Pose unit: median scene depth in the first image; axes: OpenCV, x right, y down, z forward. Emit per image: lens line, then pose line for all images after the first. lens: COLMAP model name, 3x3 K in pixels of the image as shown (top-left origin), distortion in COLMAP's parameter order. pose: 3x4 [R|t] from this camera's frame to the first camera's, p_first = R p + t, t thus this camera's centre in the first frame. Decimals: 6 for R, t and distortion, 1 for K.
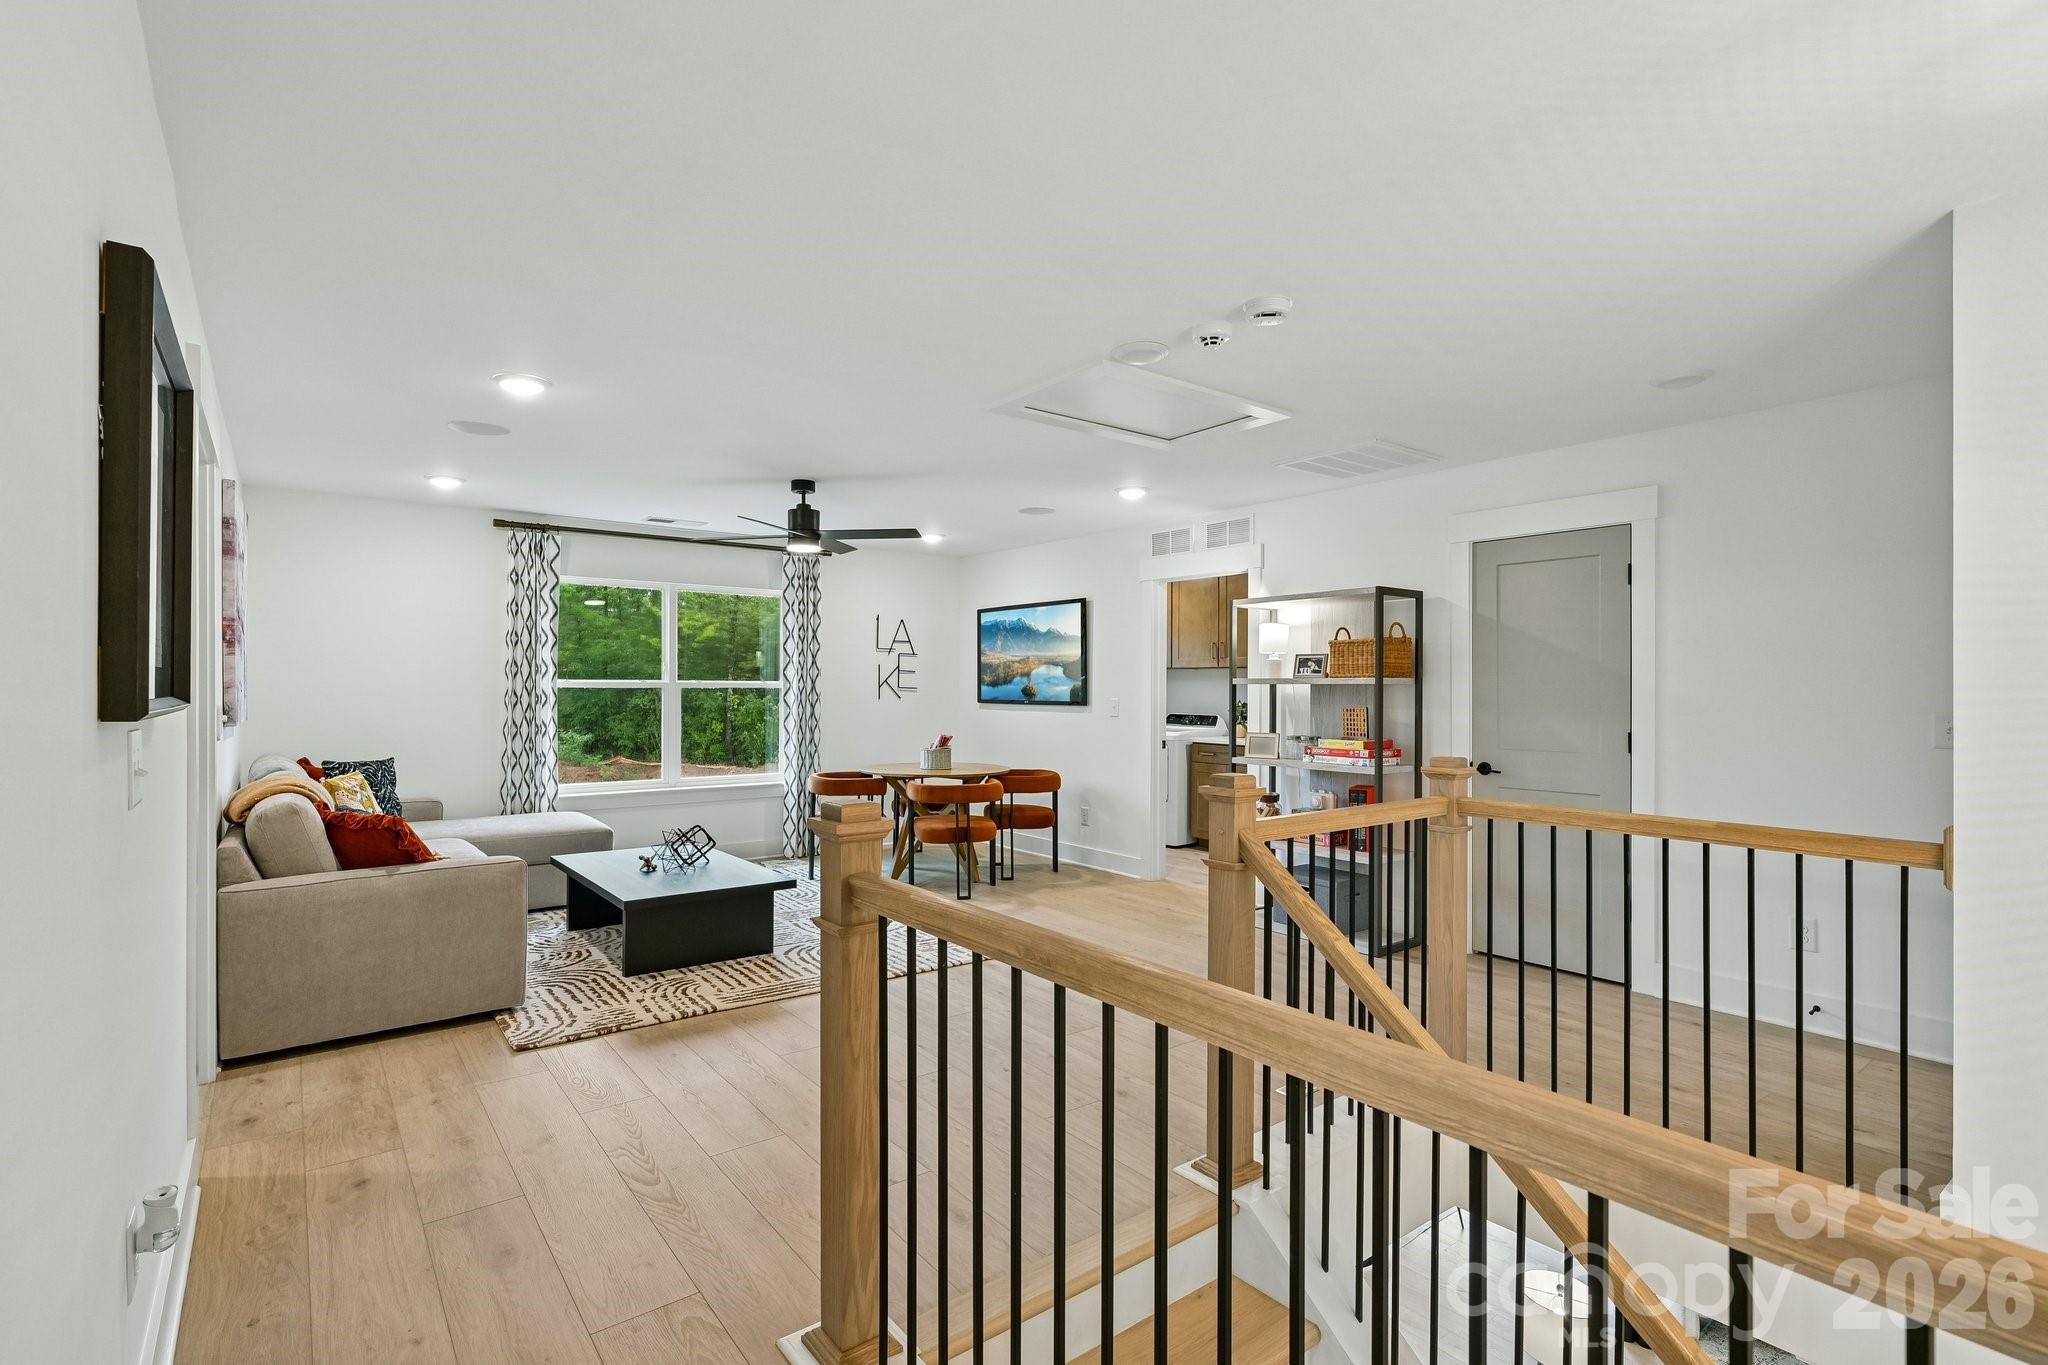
lens RADIAL K [[950.7, 0, 1016.8], [0, 950.7, 684.8], [0, 0, 1]] dist [-0.017556, -0.000342]
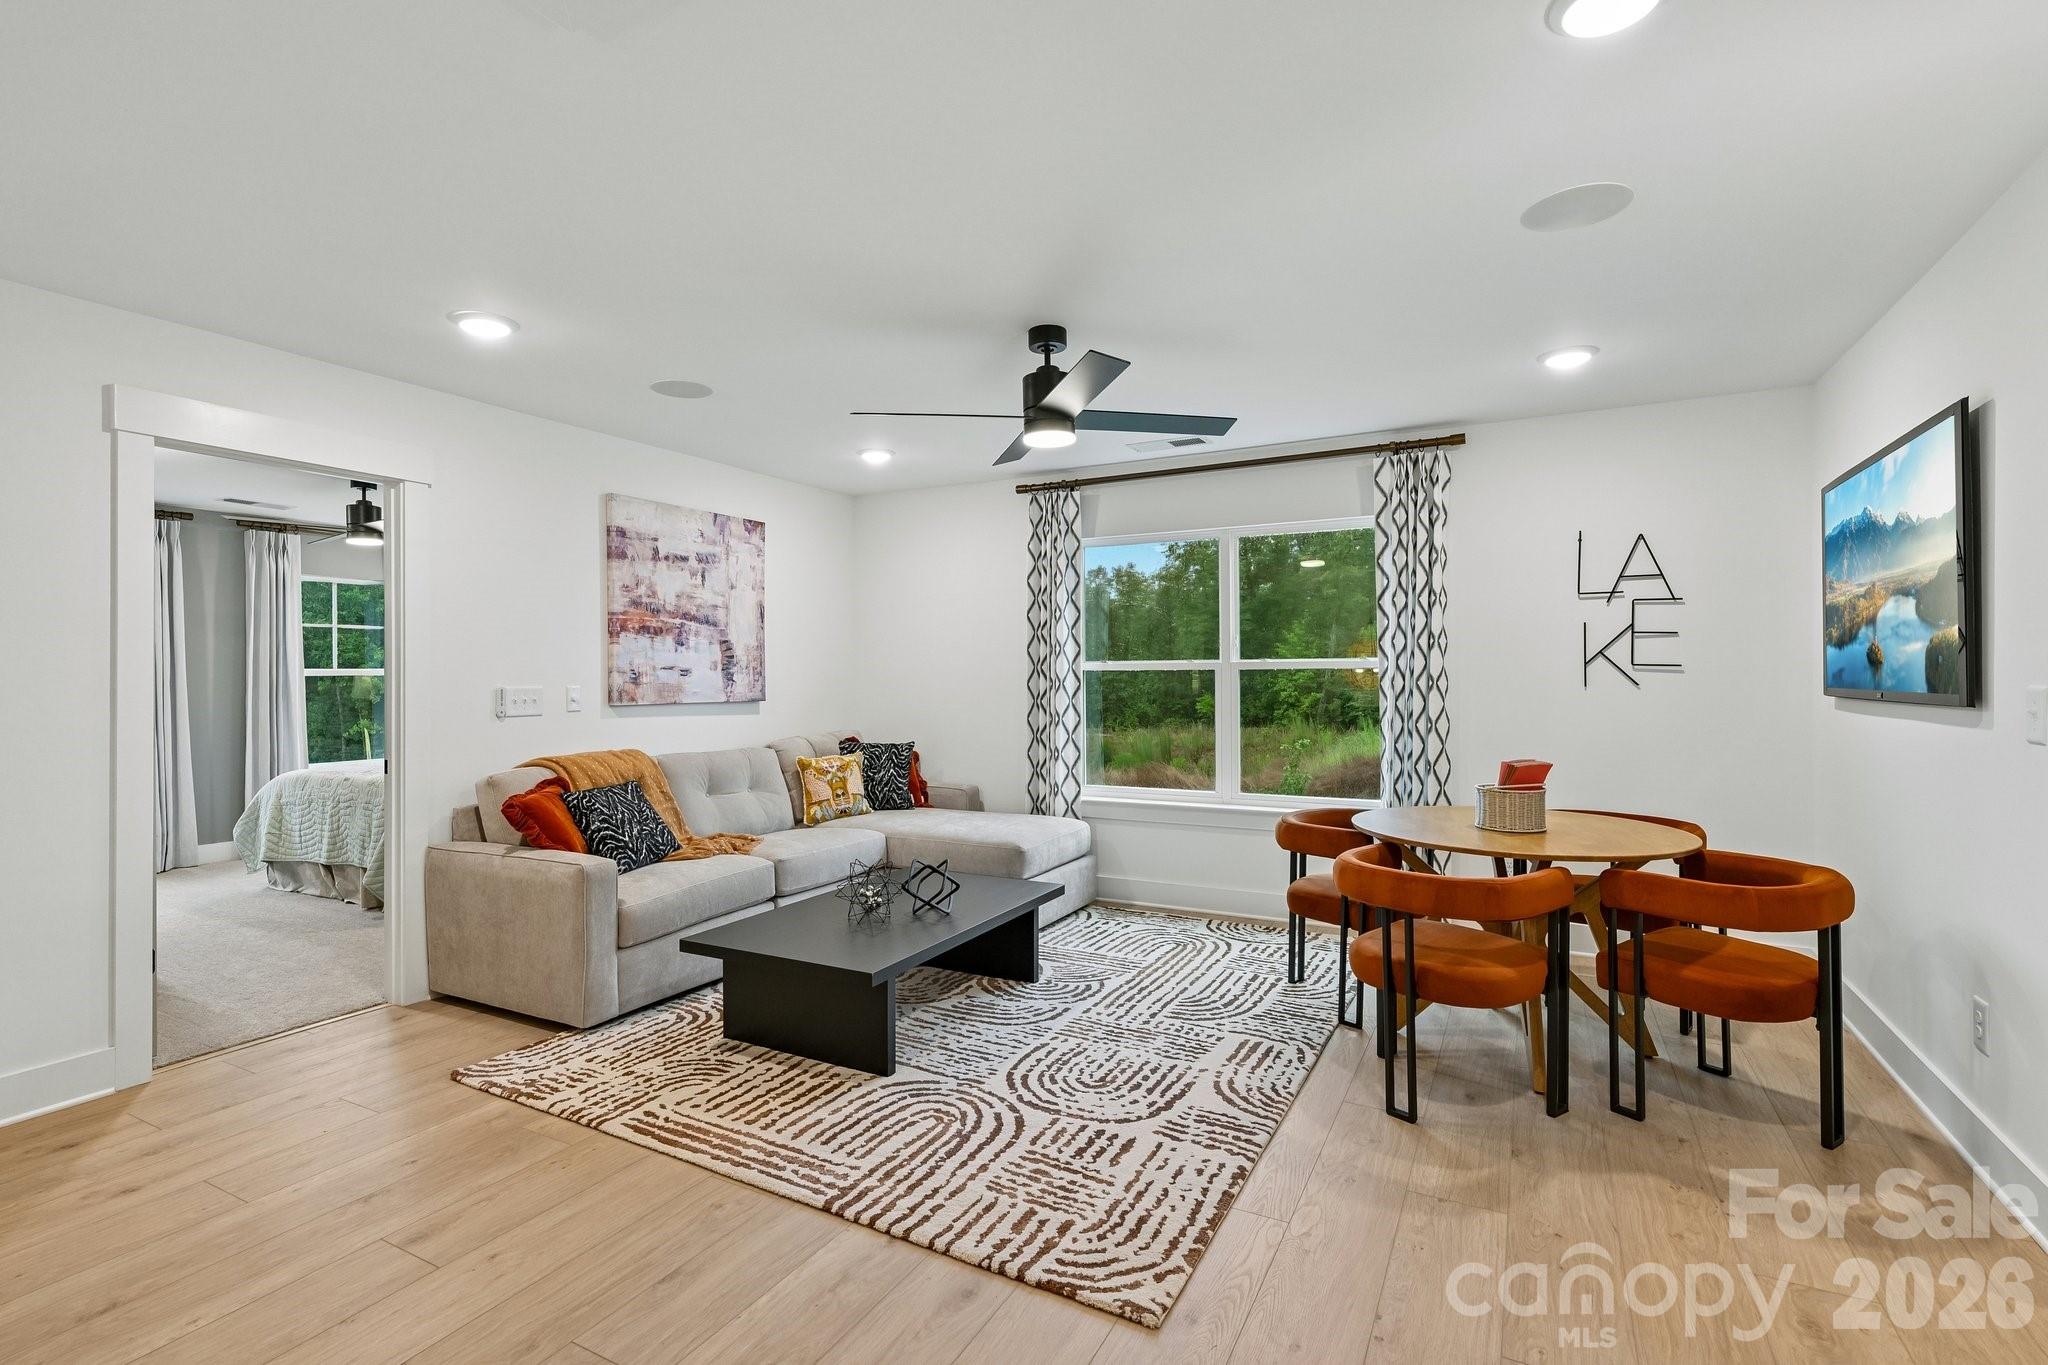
lens RADIAL K [[950.7, 0, 1030.7], [0, 950.7, 680.9], [0, 0, 1]] dist [-0.017556, -0.000342]
pose [[0.416436, -0.000683, -0.909165, 0.272623], [0.011256, 0.999927, 0.004405, 0.007819], [0.909095, -0.012068, 0.416414, 0.603833]]
